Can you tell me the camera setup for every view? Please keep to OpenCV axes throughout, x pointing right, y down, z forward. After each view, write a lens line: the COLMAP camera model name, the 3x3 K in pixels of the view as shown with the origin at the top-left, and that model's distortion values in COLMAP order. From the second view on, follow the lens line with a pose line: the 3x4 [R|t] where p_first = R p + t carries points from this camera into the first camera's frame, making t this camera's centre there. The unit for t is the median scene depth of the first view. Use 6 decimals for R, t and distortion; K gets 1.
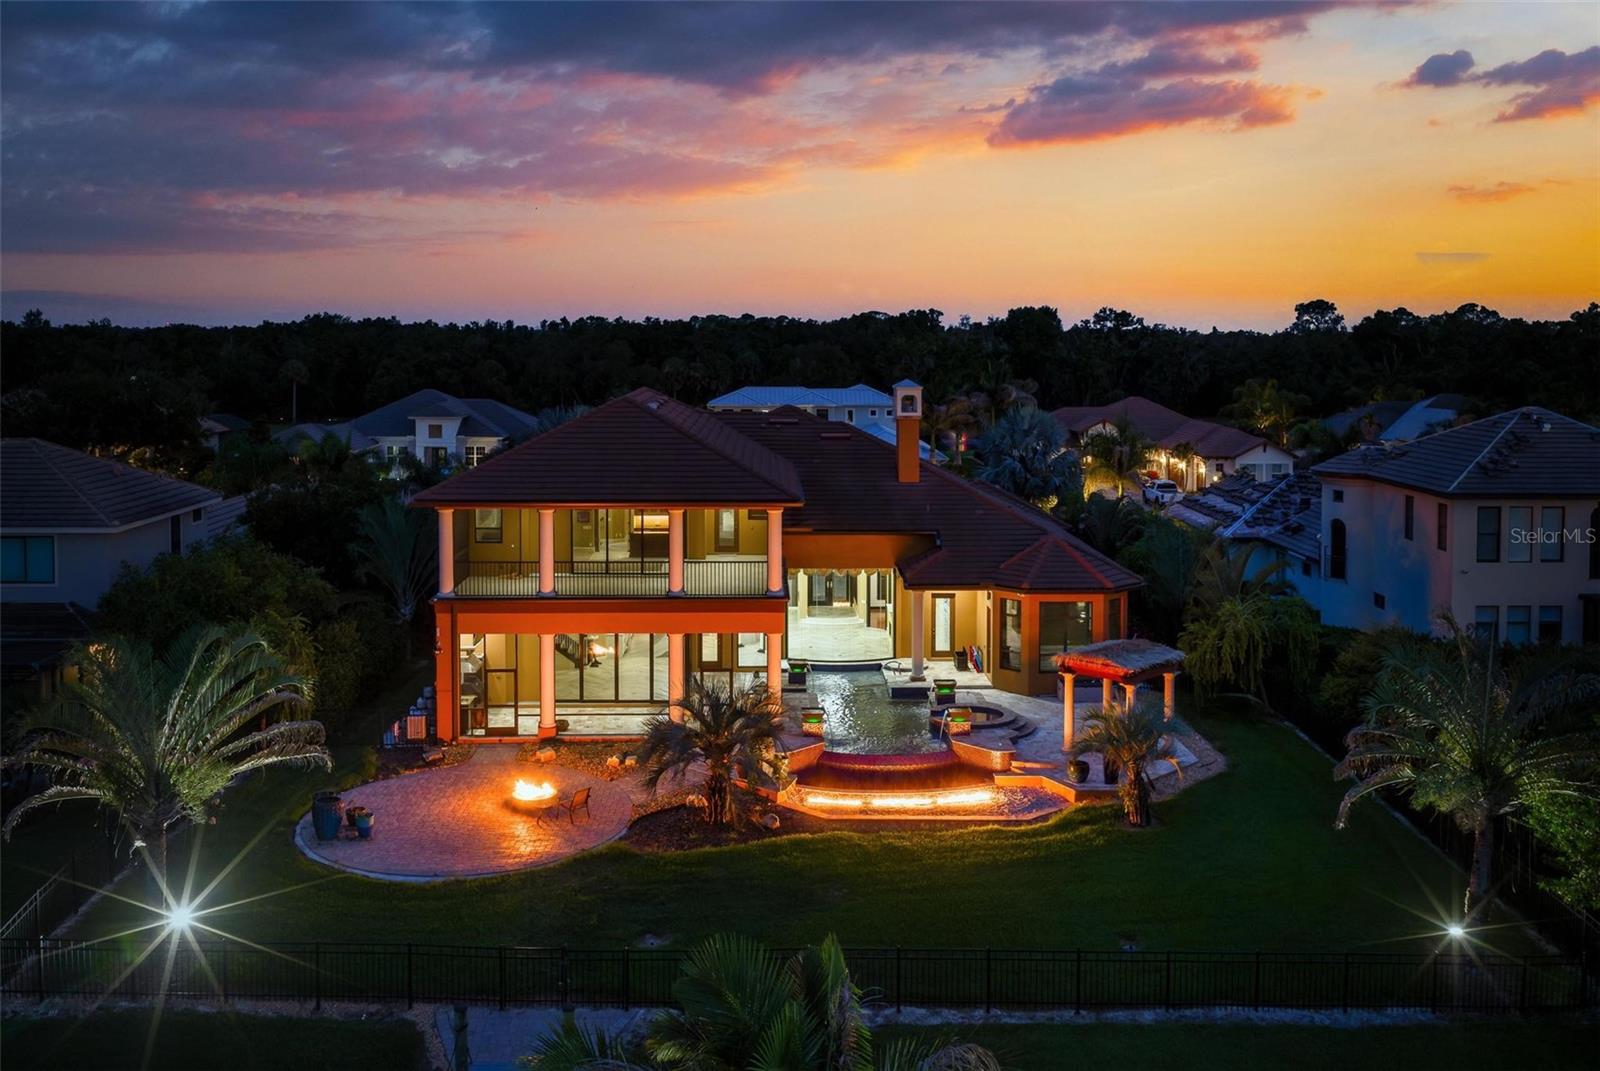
lens RADIAL K [[1330.1, 0, 800.0], [0, 1330.1, 535.5], [0, 0, 1]] dist [-0.002310, 0.001283]
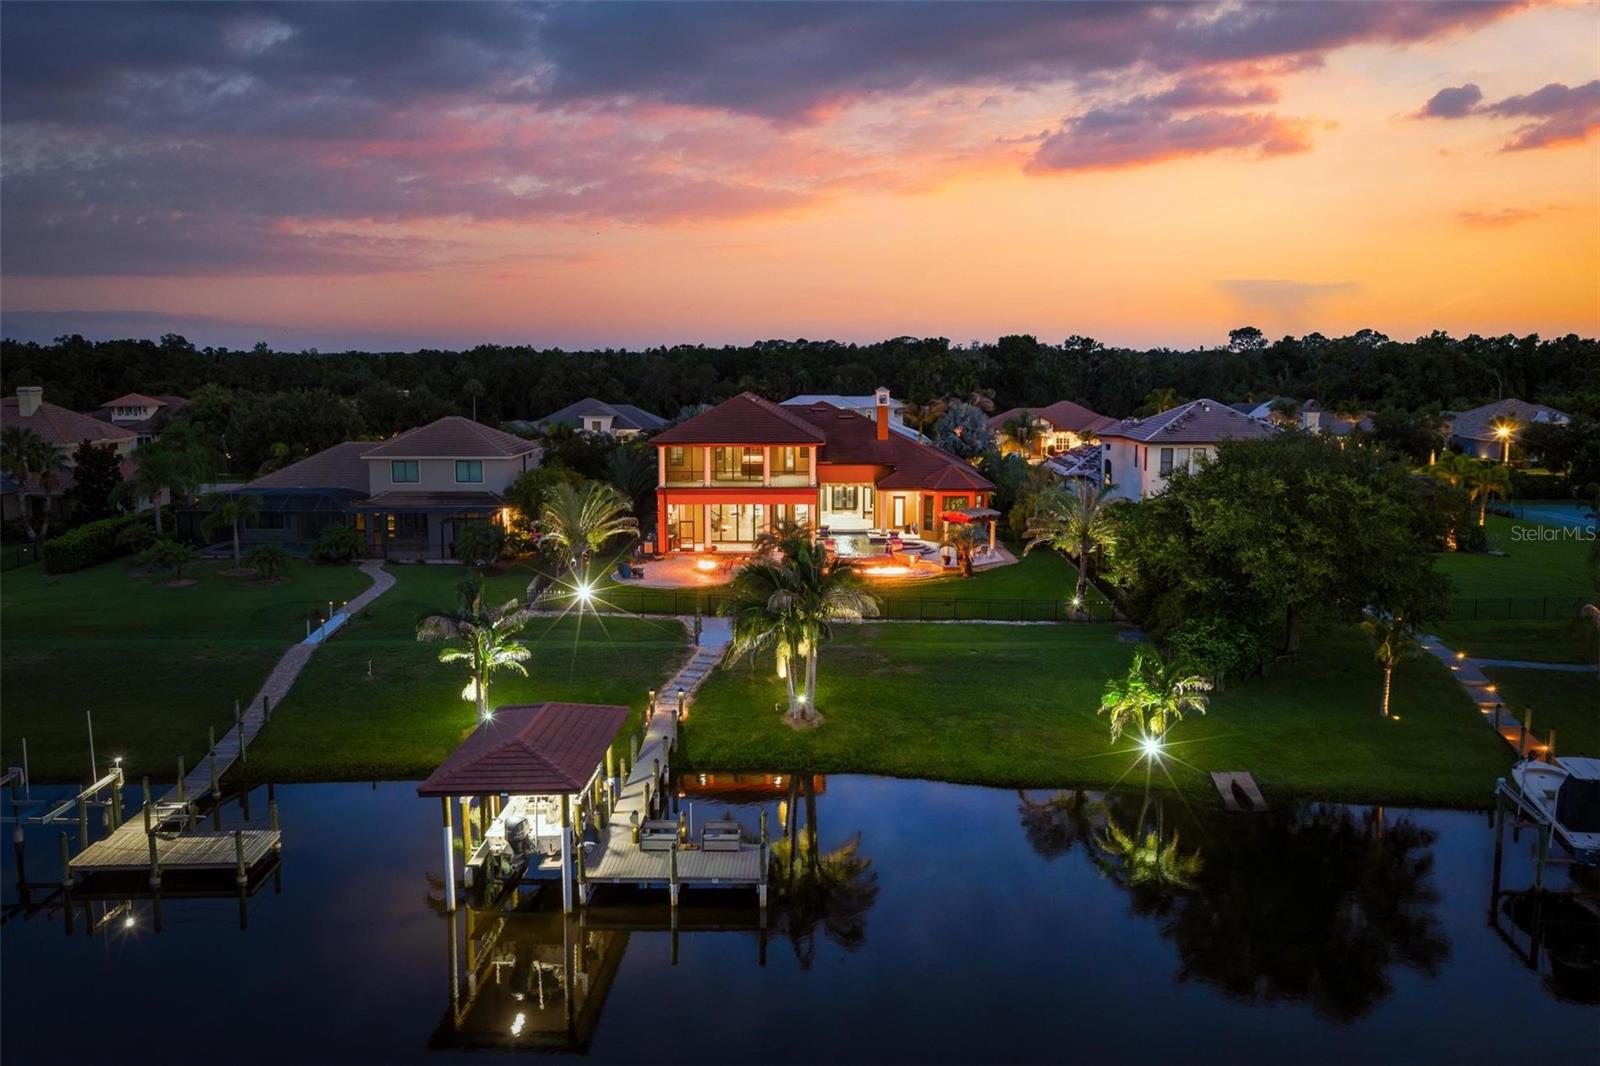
lens RADIAL K [[1295.9, 0, 801.0], [0, 1295.9, 637.0], [0, 0, 1]] dist [0.001456, 0.003282]
pose [[0.999173, 0.002175, -0.040612, 0.031499], [0.000530, 0.997787, 0.066483, 0.095224], [0.040667, -0.066449, 0.996961, -0.719066]]
